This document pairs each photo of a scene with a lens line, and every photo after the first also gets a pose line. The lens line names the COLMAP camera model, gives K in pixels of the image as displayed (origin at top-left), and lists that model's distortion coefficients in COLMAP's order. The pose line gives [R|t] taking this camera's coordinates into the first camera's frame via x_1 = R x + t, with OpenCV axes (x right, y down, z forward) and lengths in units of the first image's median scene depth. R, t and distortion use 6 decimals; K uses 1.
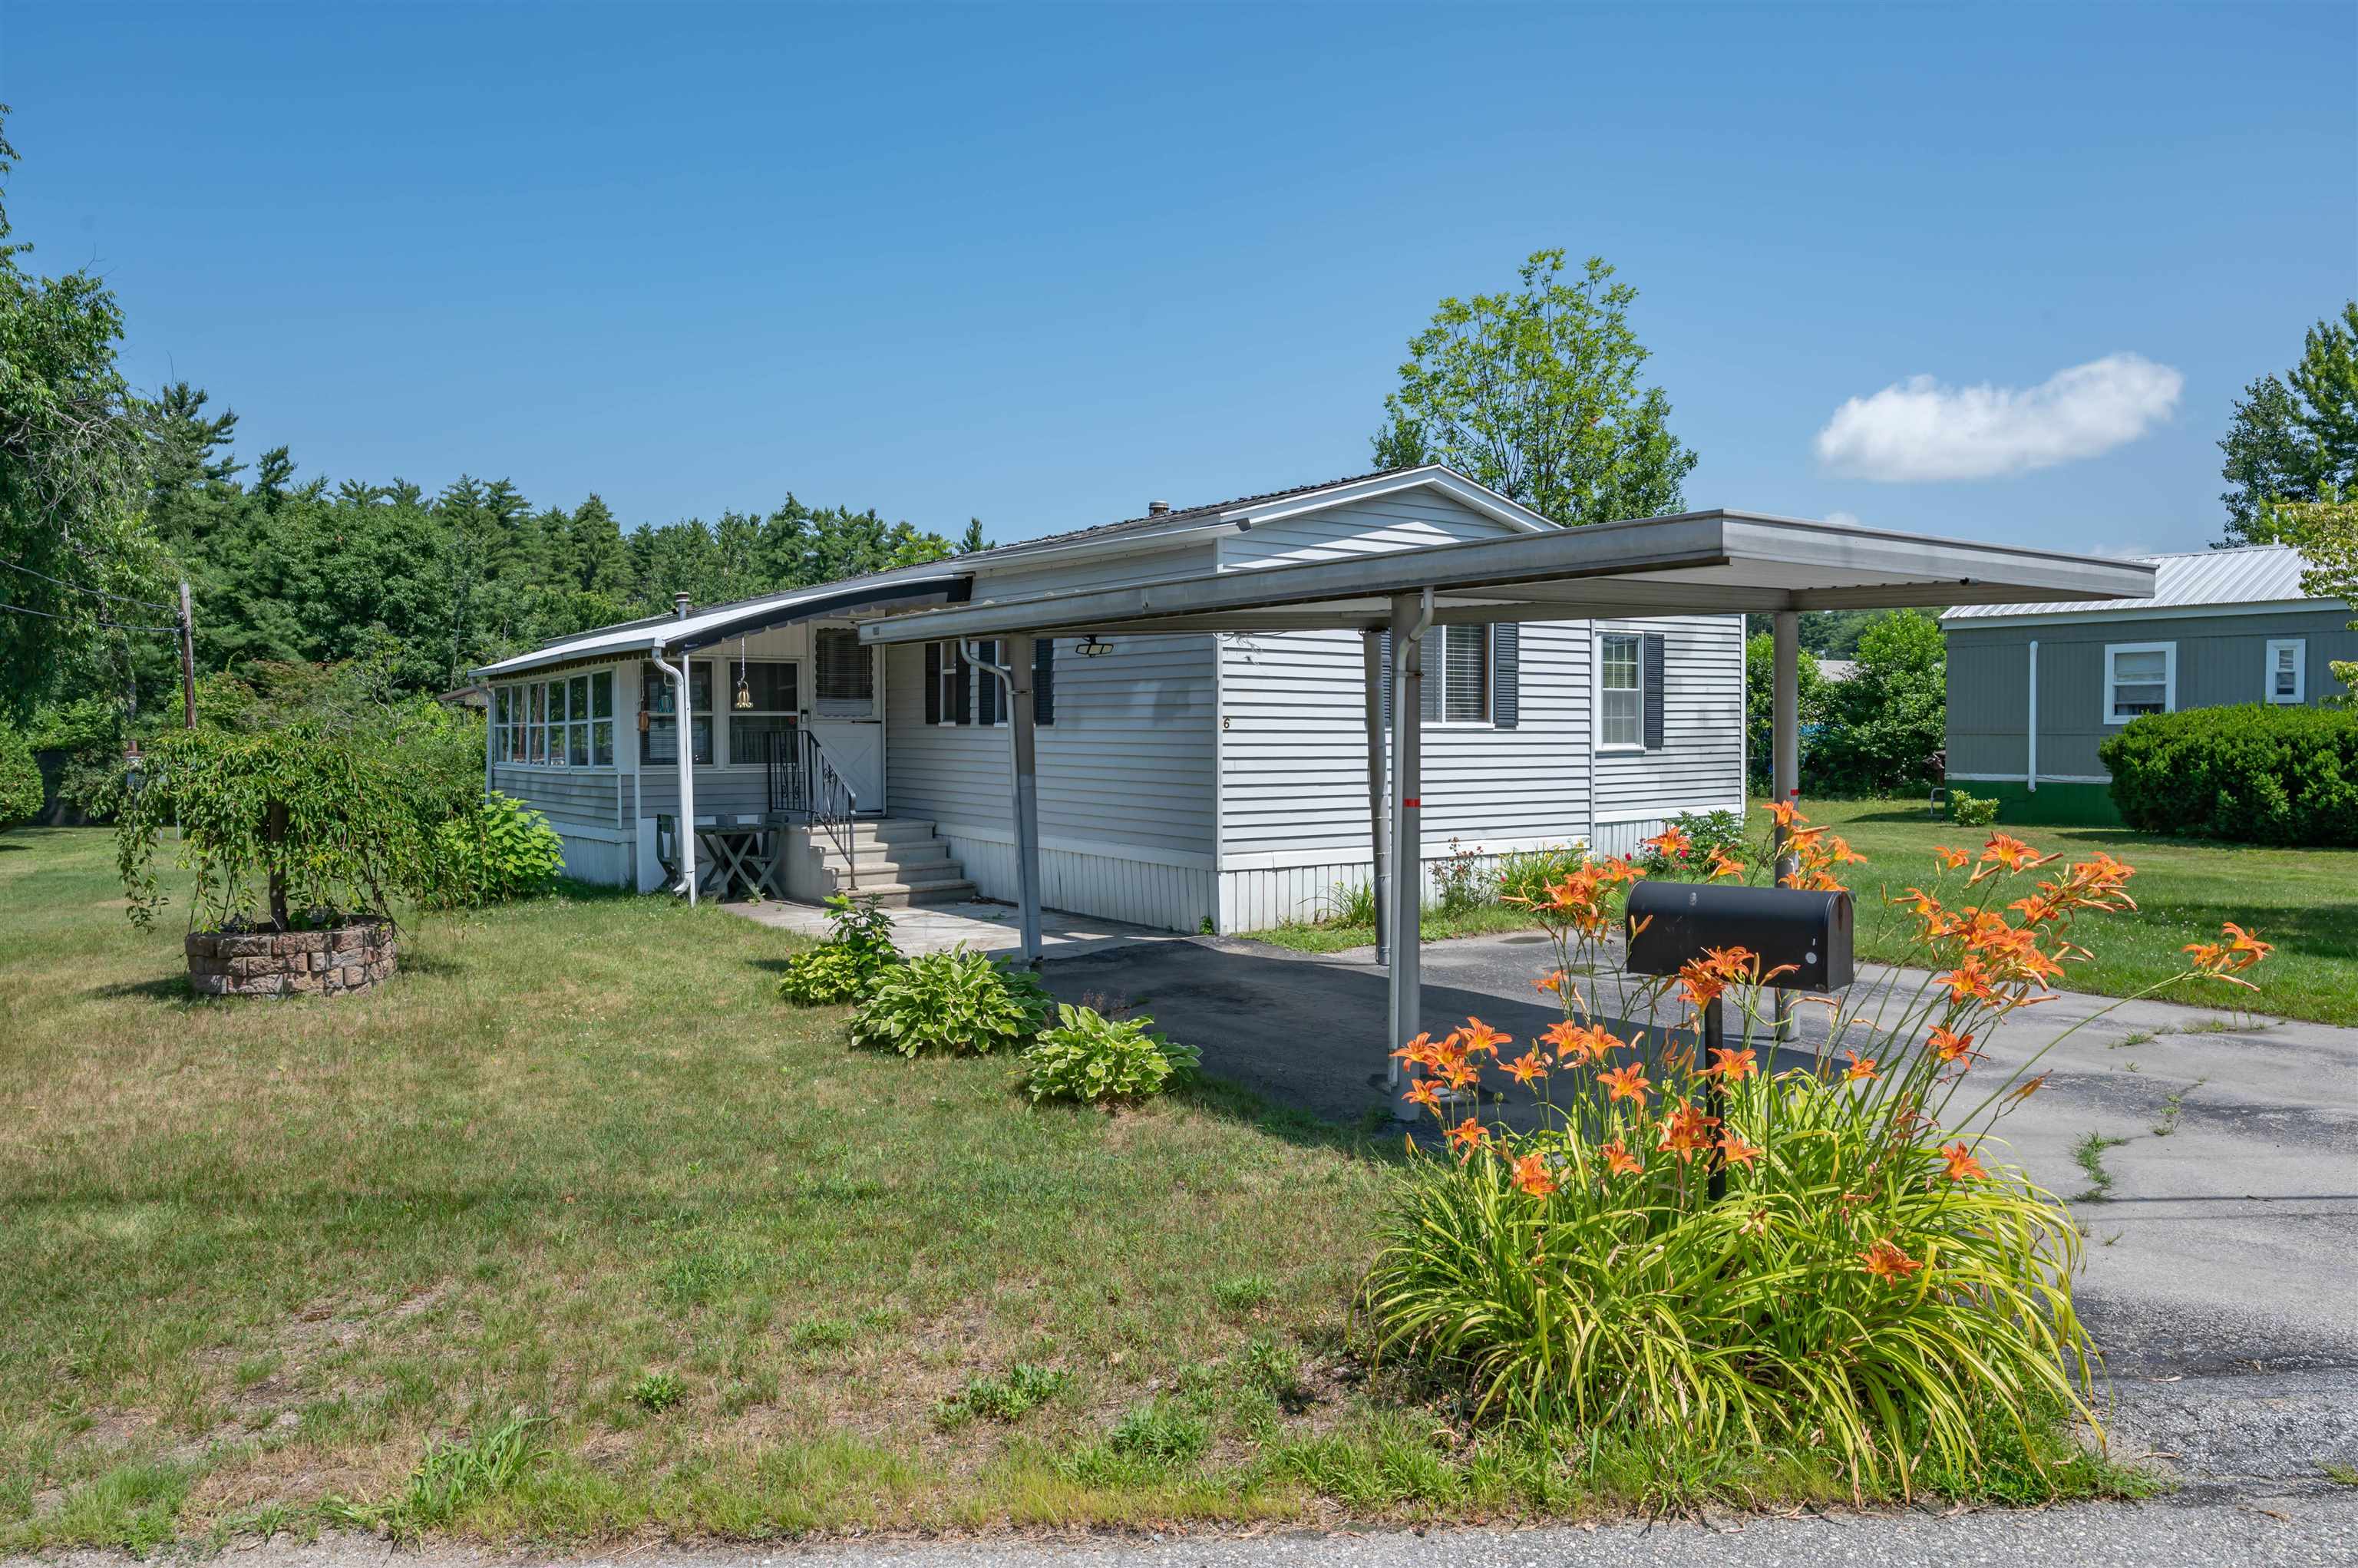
lens RADIAL K [[1526.7, 0, 1169.6], [0, 1526.7, 794.8], [0, 0, 1]] dist [0.000033, 0.001376]
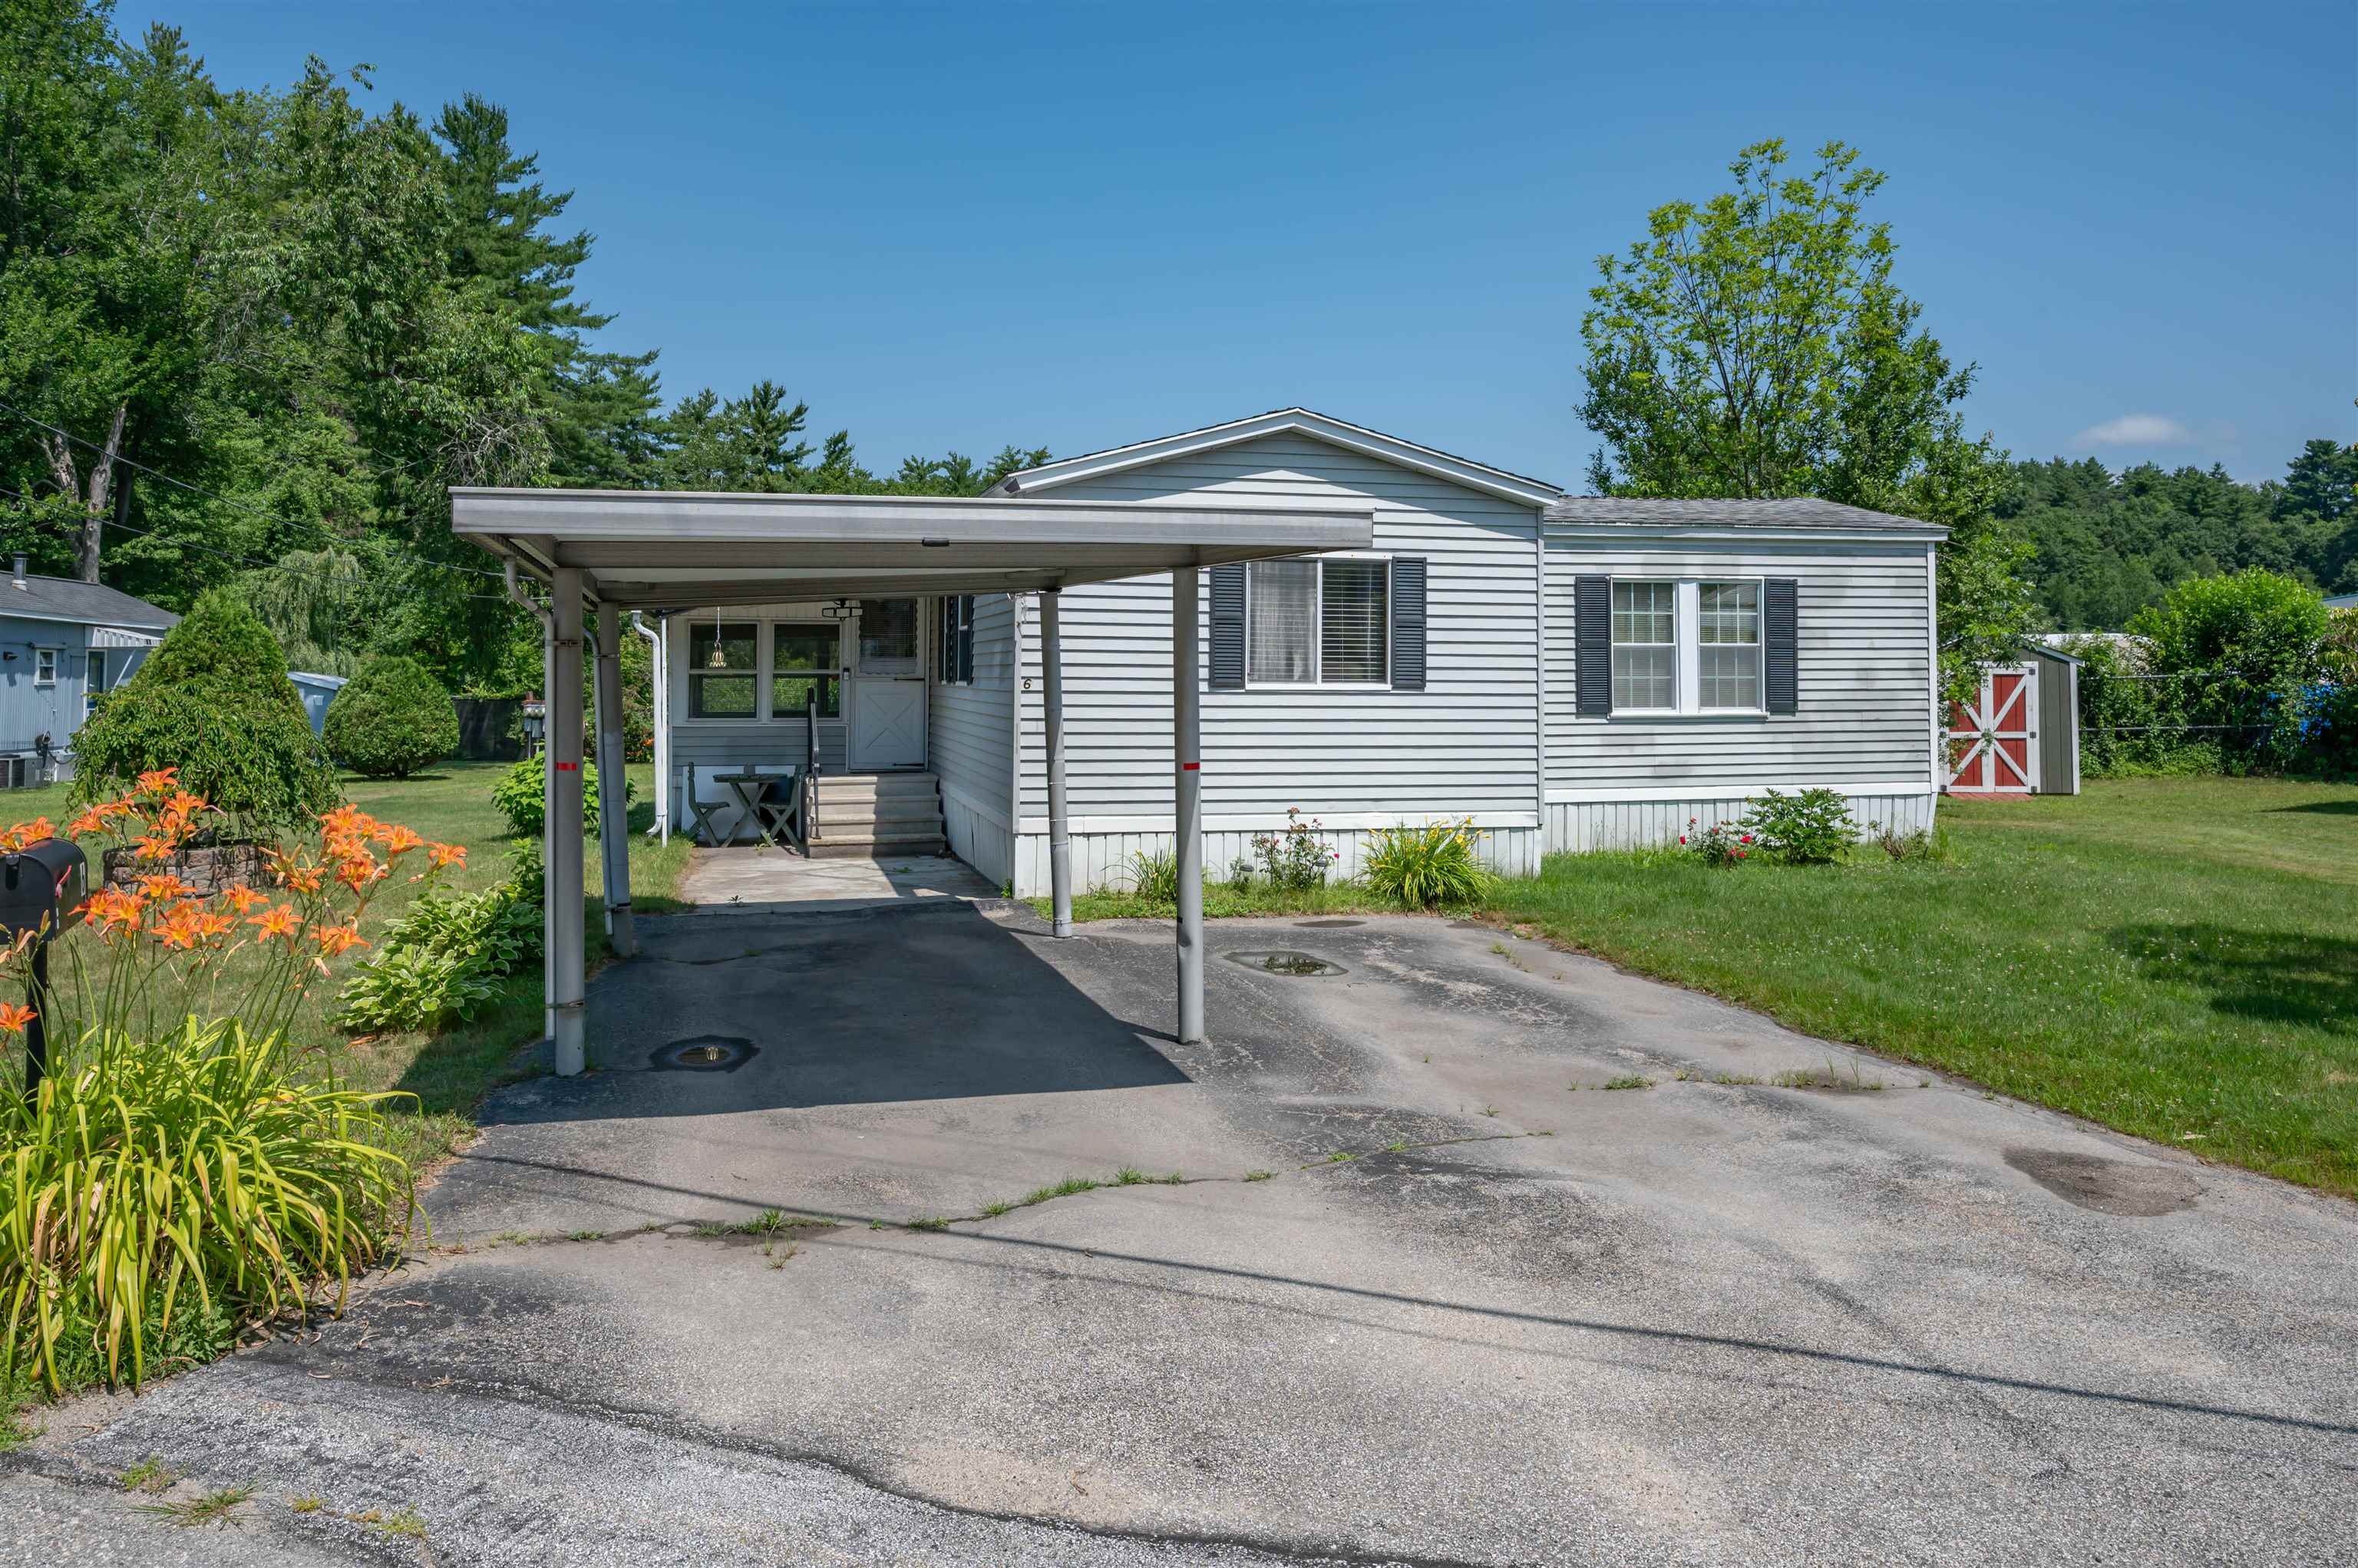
lens RADIAL K [[1579.8, 0, 1120.5], [0, 1579.8, 669.3], [0, 0, 1]] dist [-0.000503, 0.002322]
pose [[0.924151, 0.001508, -0.382024, 0.311597], [-0.021112, 0.998666, -0.047129, -0.005993], [0.381443, 0.051619, 0.922950, 0.050715]]
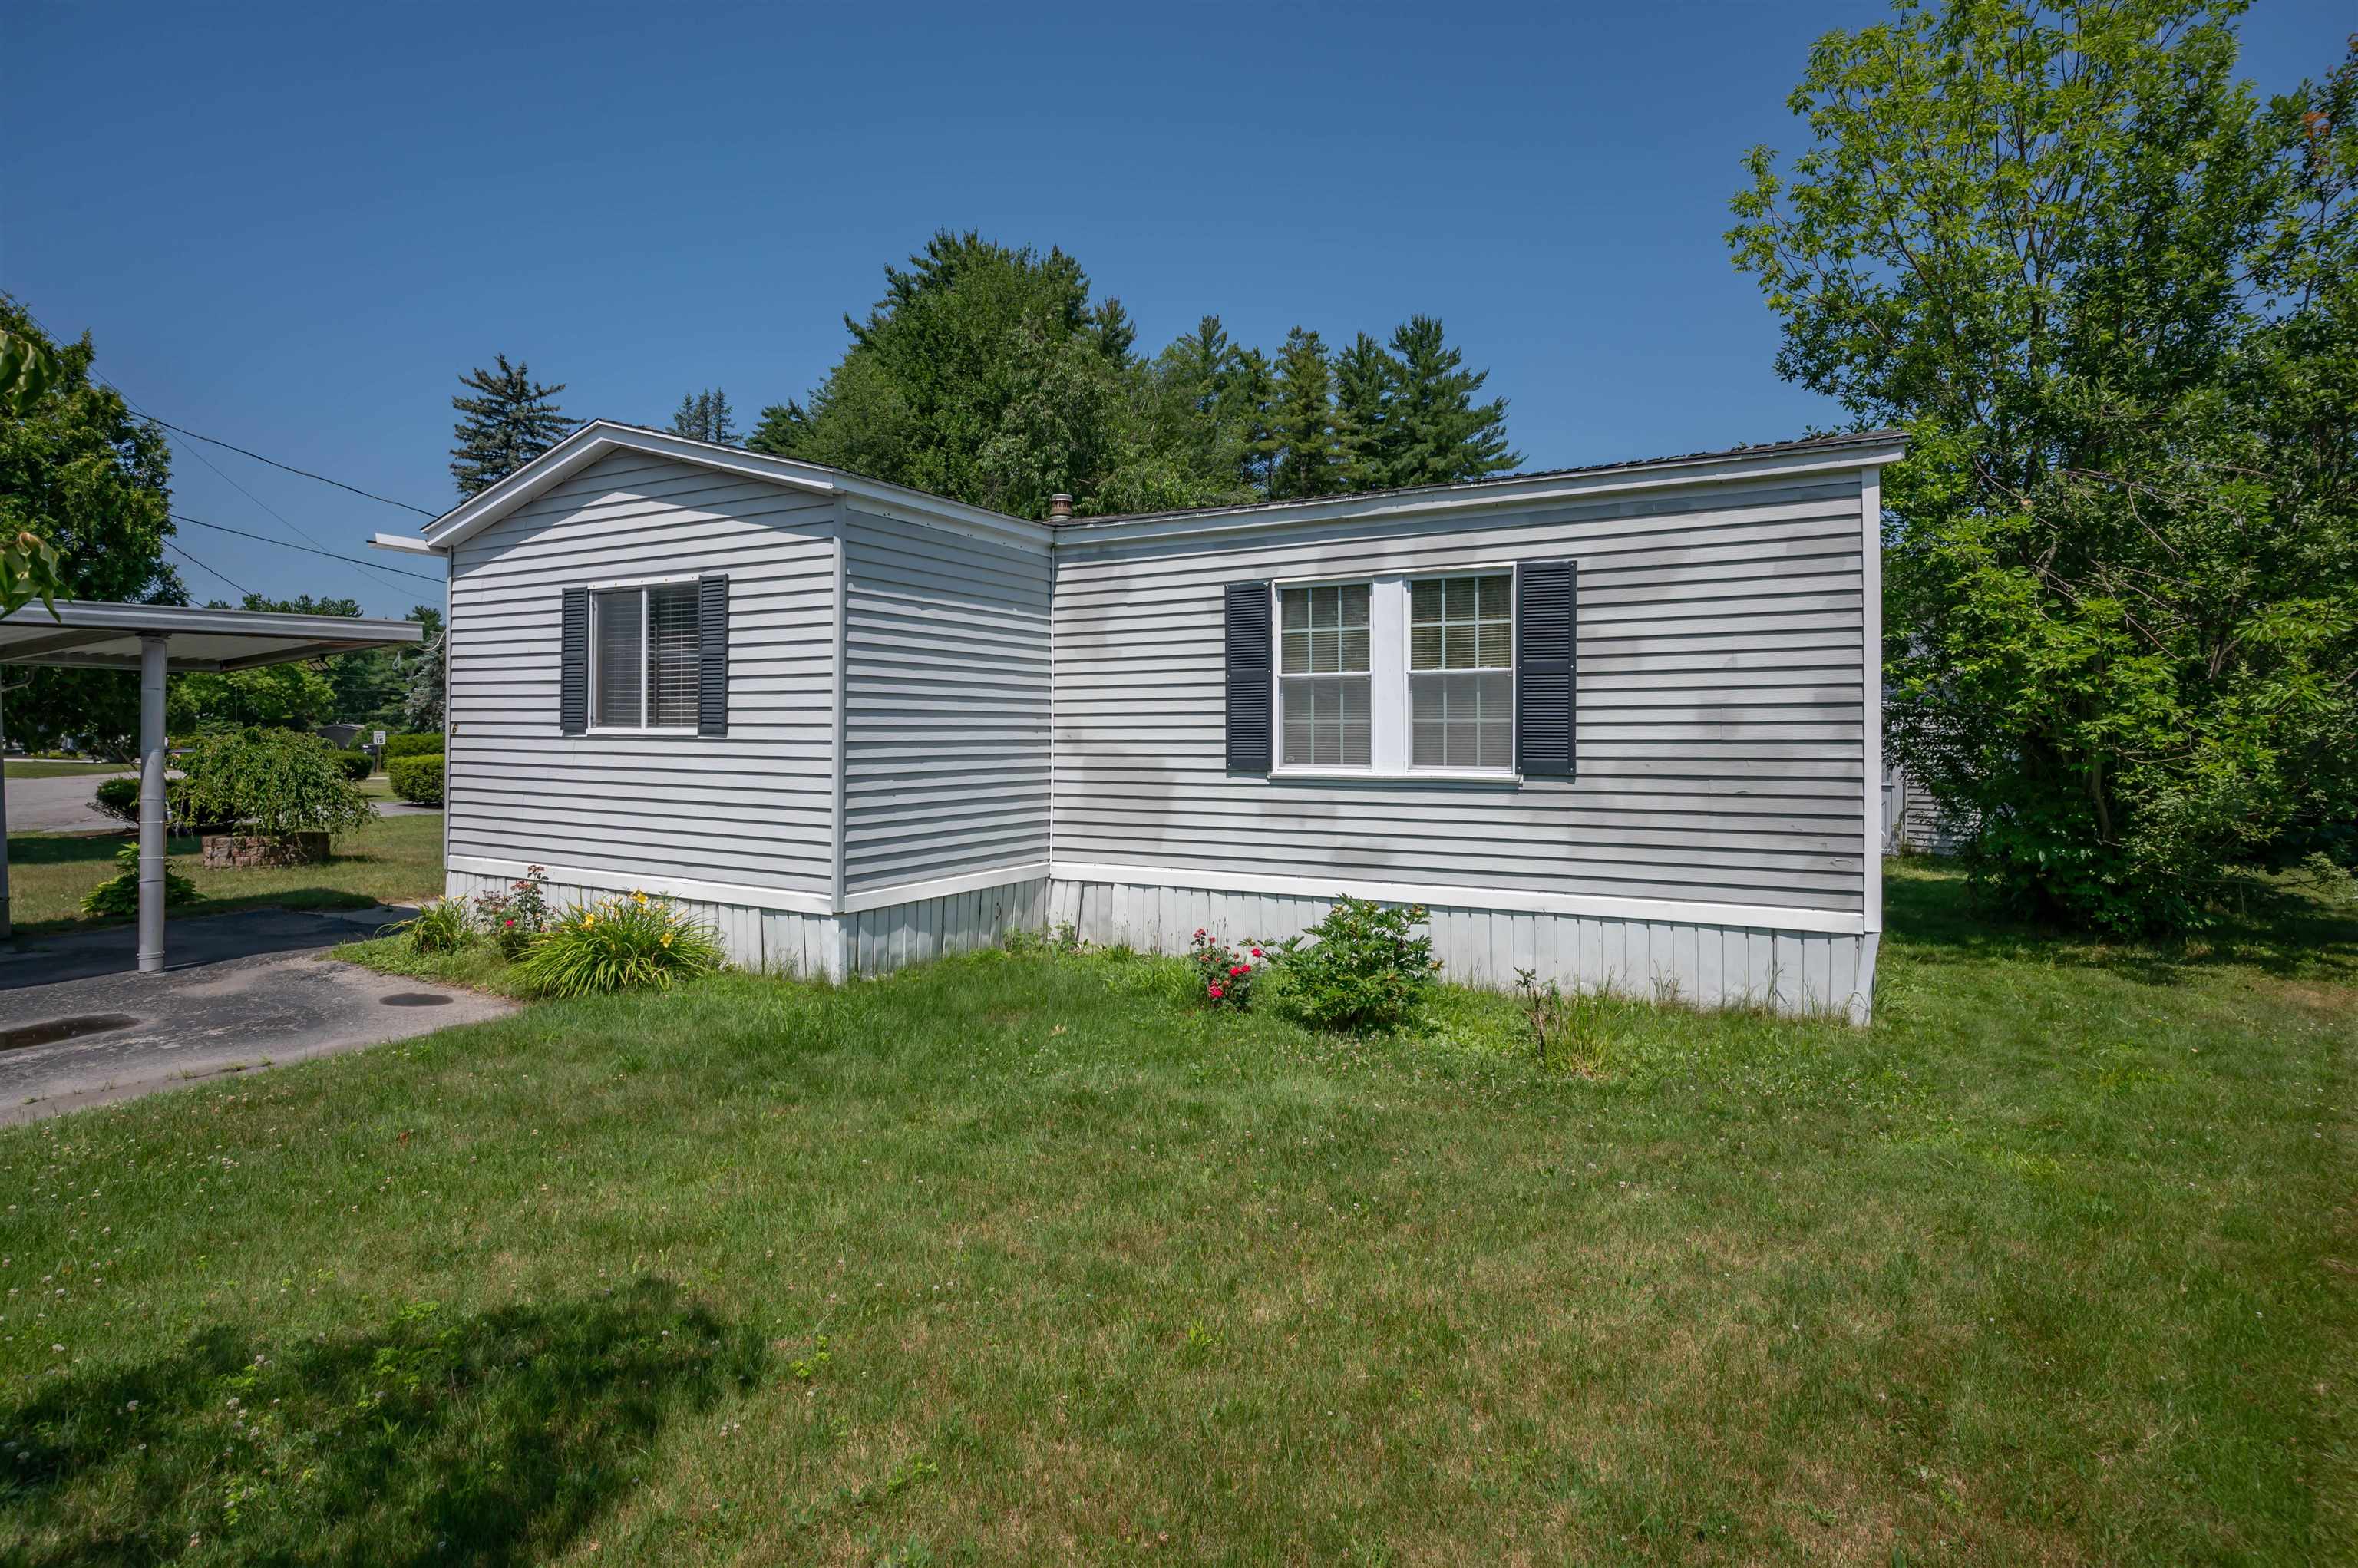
lens RADIAL K [[1146.4, 0, 1192.6], [0, 1146.4, 738.1], [0, 0, 1]] dist [-0.002813, 0.002307]
pose [[0.438495, 0.008258, -0.898696, 0.617433], [-0.044619, 0.998925, -0.012592, -0.033888], [0.897625, 0.045620, 0.438392, 0.713041]]
